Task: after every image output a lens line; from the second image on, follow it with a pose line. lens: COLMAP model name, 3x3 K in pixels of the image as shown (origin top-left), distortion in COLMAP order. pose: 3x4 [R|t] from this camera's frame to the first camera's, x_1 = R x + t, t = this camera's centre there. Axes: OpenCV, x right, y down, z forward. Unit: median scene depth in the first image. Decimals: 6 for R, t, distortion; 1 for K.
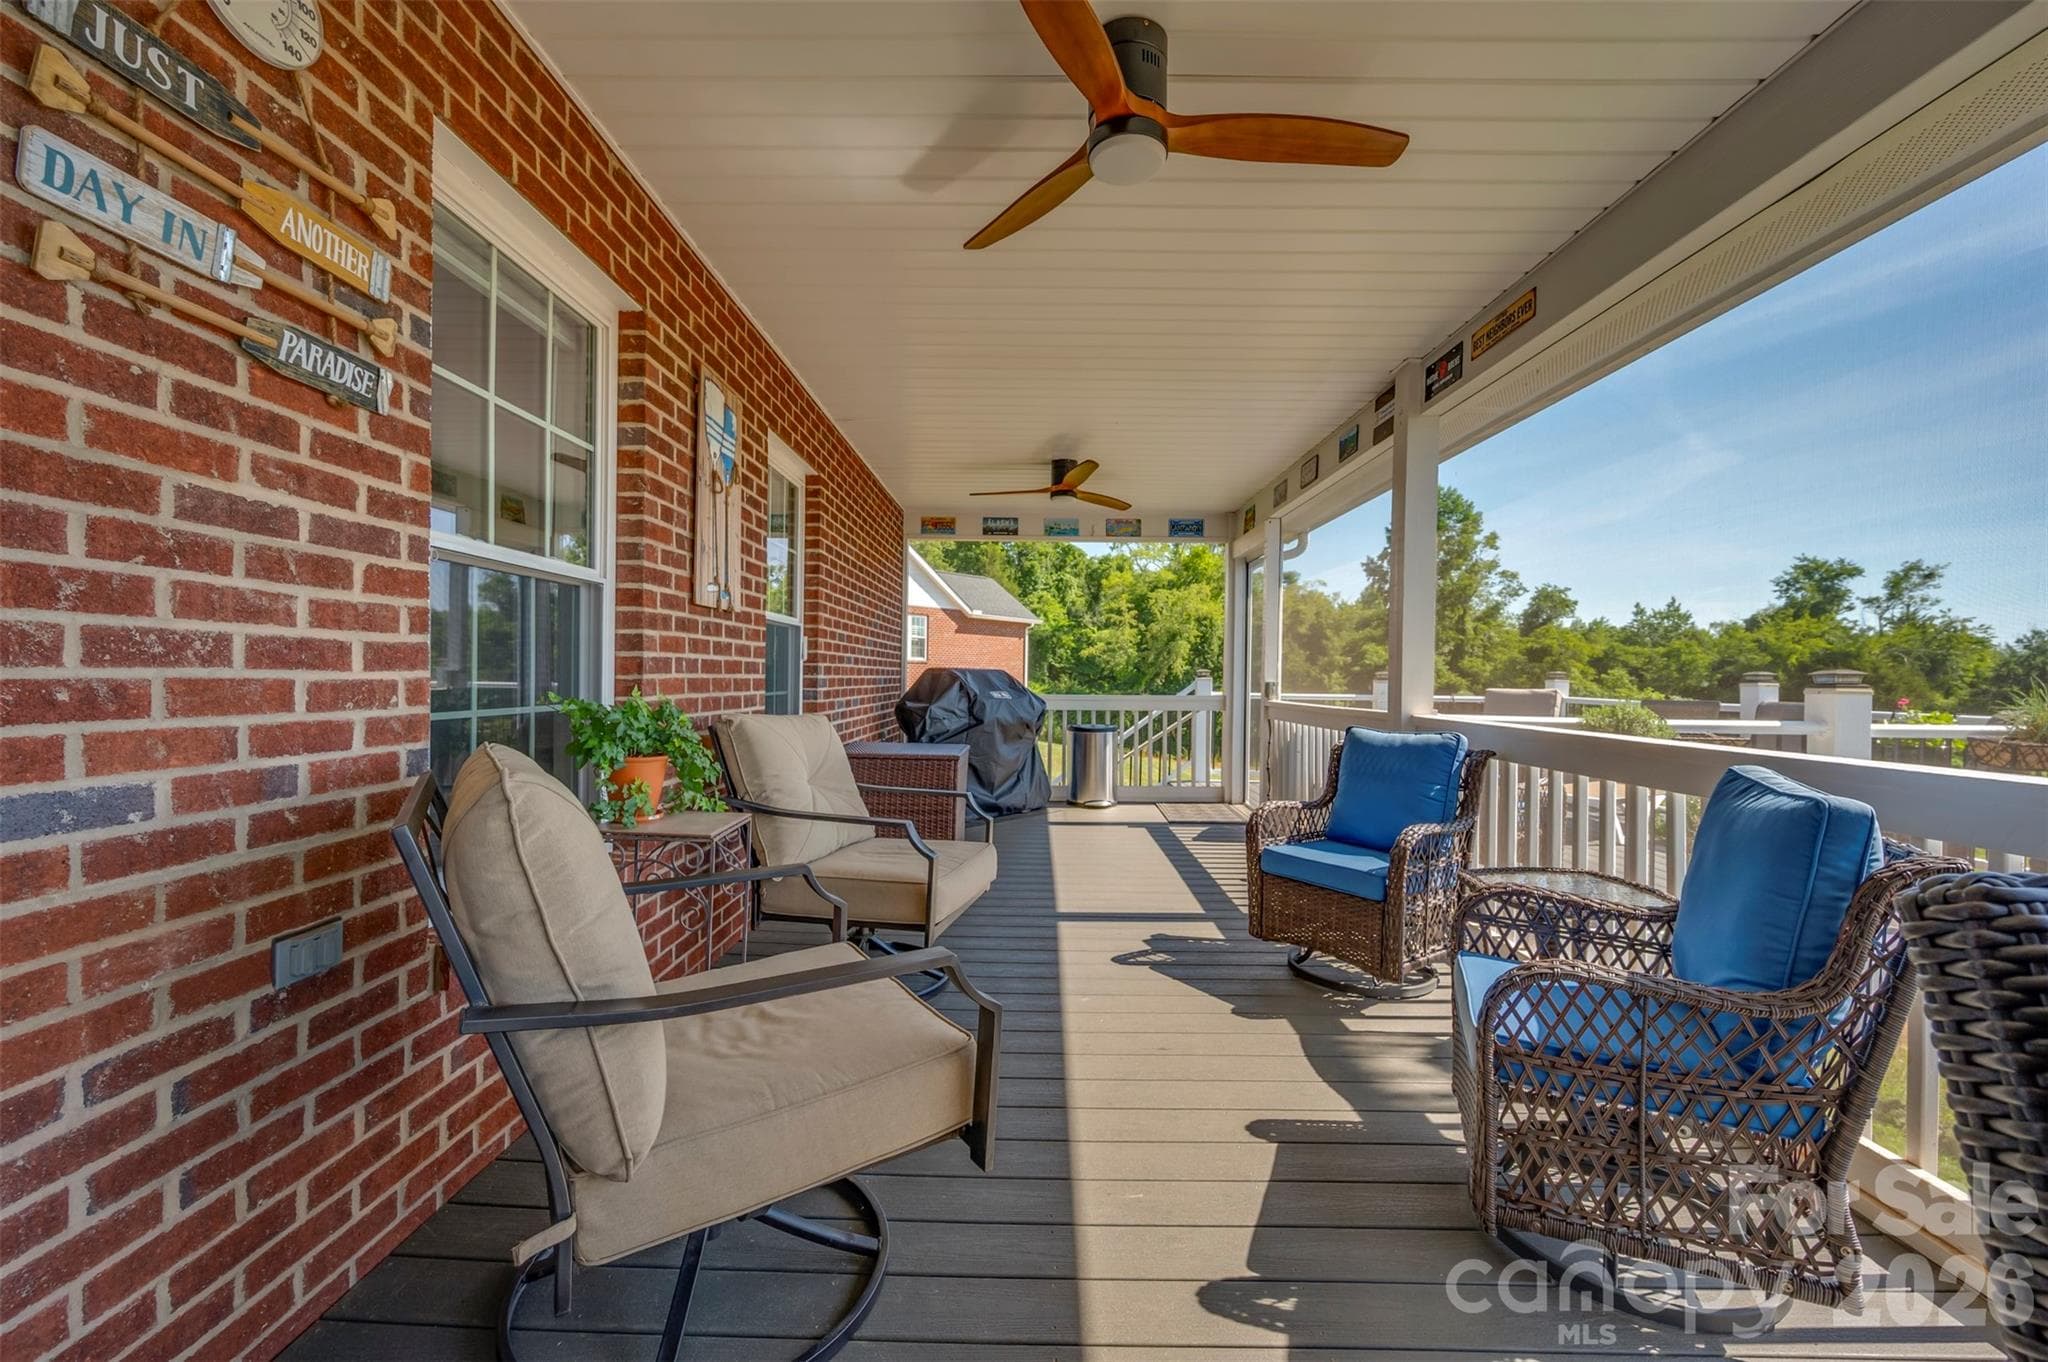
lens RADIAL K [[877.2, 0, 1022.8], [0, 877.2, 667.1], [0, 0, 1]] dist [0.000460, 0.000157]
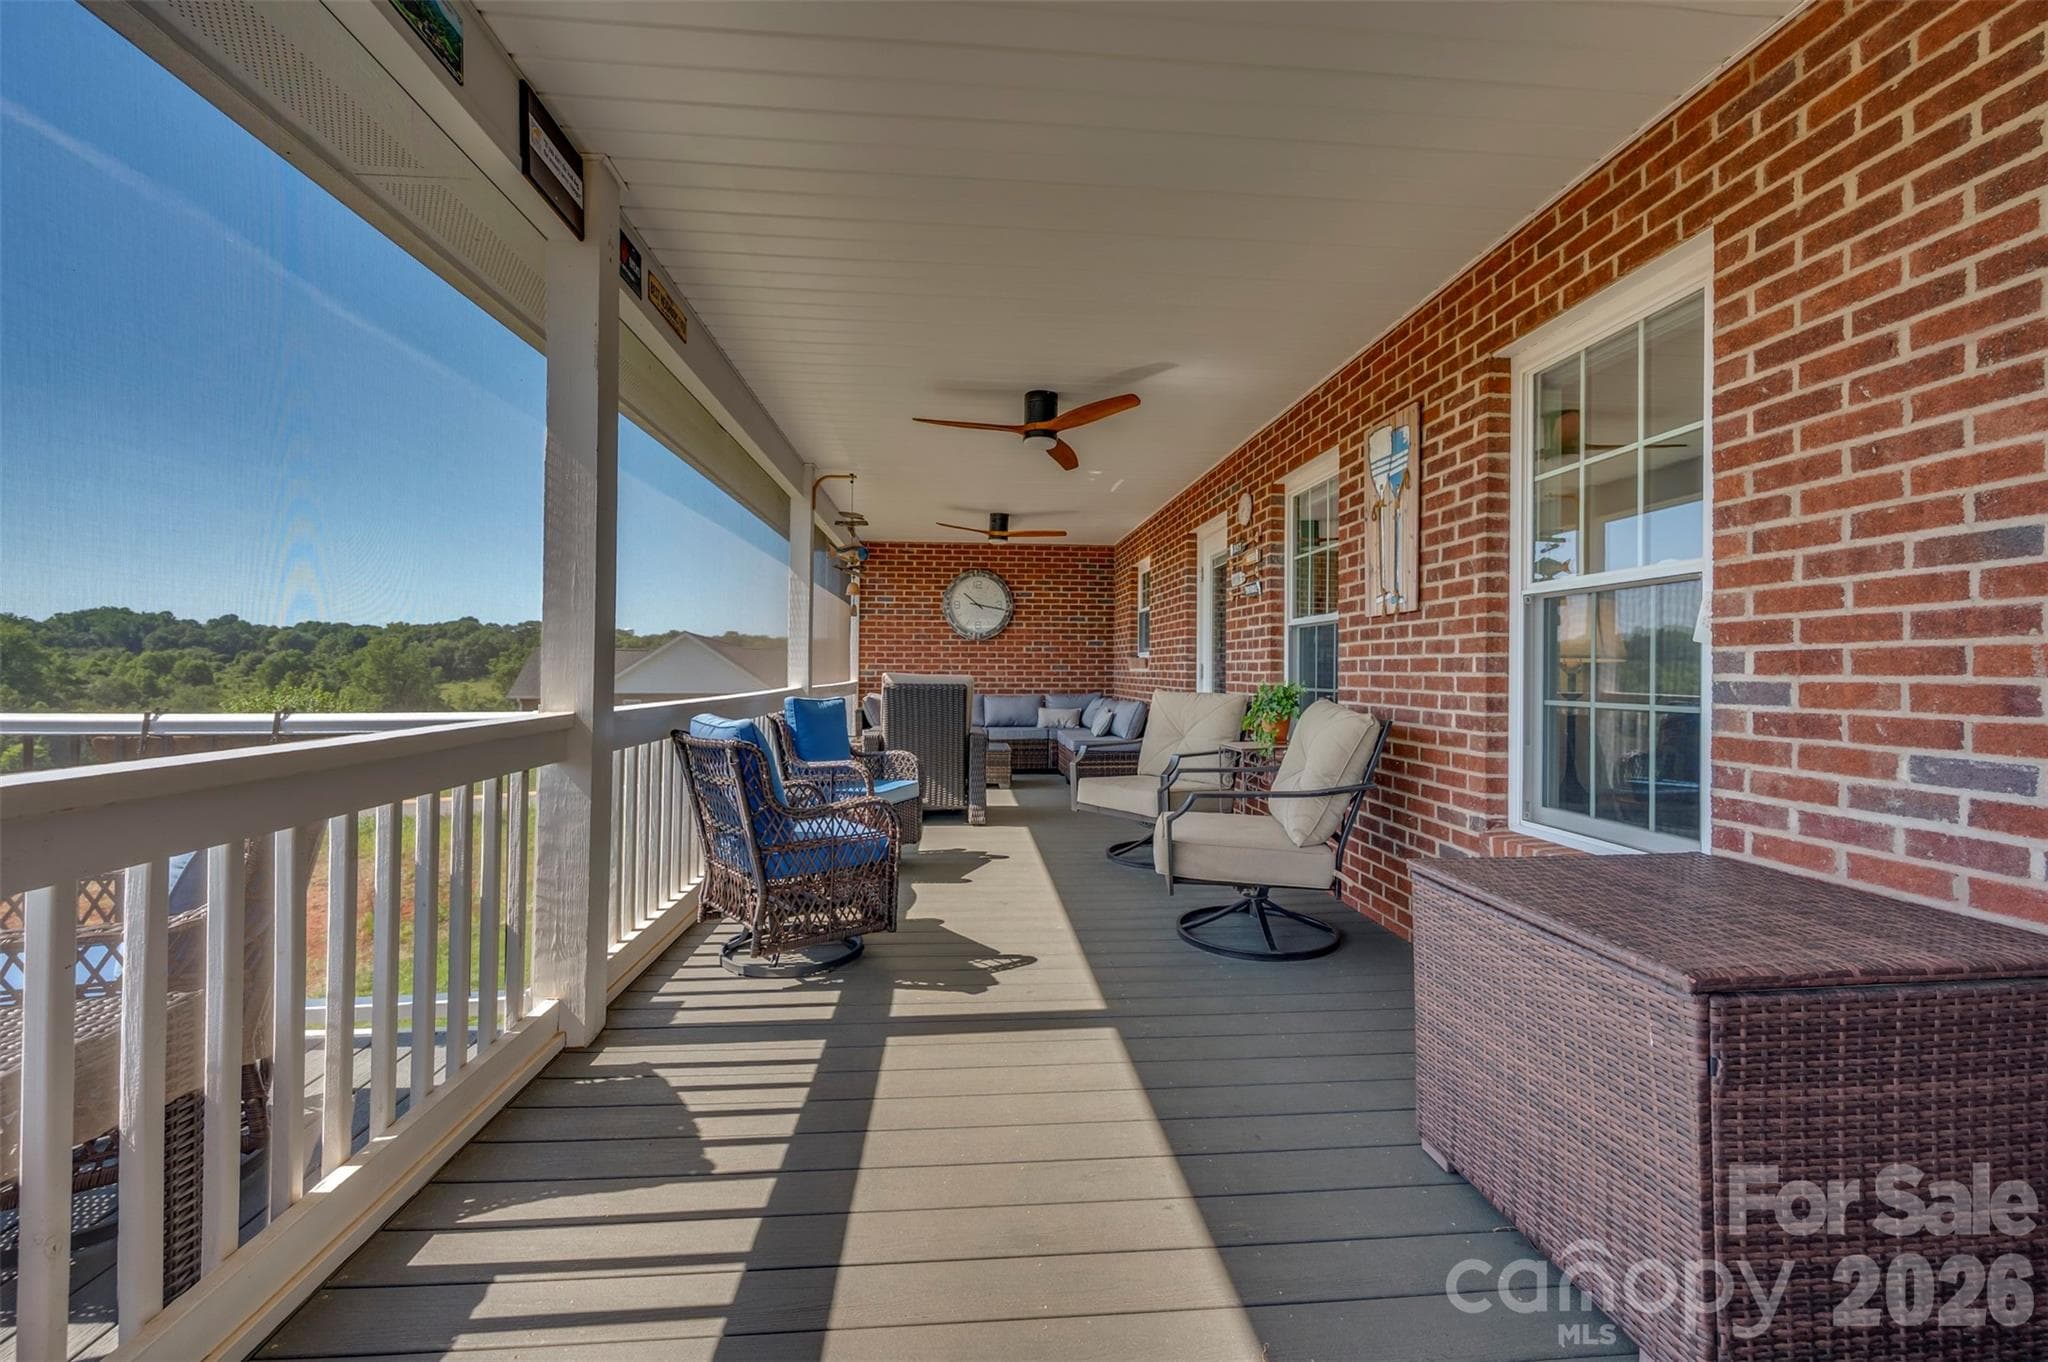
lens RADIAL K [[877.2, 0, 1022.8], [0, 877.2, 667.1], [0, 0, 1]] dist [0.000460, 0.000157]
pose [[-0.996018, -0.010680, -0.088511, 0.203847], [-0.009505, 0.999861, -0.013690, 0.020402], [0.088645, -0.012794, -0.995981, 1.990866]]
